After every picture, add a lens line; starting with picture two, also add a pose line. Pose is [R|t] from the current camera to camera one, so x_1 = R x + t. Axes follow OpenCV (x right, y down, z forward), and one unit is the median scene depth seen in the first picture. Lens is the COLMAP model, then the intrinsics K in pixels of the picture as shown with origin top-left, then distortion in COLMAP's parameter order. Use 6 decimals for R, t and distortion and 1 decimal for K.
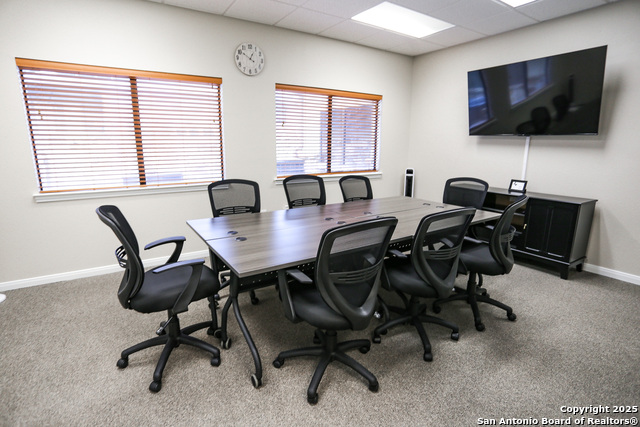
lens RADIAL K [[316.4, 0, 316.3], [0, 316.4, 214.7], [0, 0, 1]] dist [-0.070835, 0.026625]
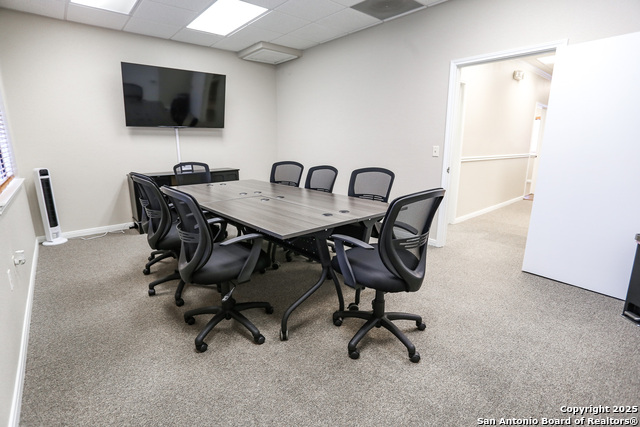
lens RADIAL K [[316.4, 0, 316.3], [0, 316.4, 214.7], [0, 0, 1]] dist [-0.070835, 0.026625]
pose [[-0.143297, -0.236334, 0.961047, -0.708337], [0.205978, 0.942683, 0.262530, -0.136330], [-0.968008, 0.235575, -0.086404, 0.632767]]
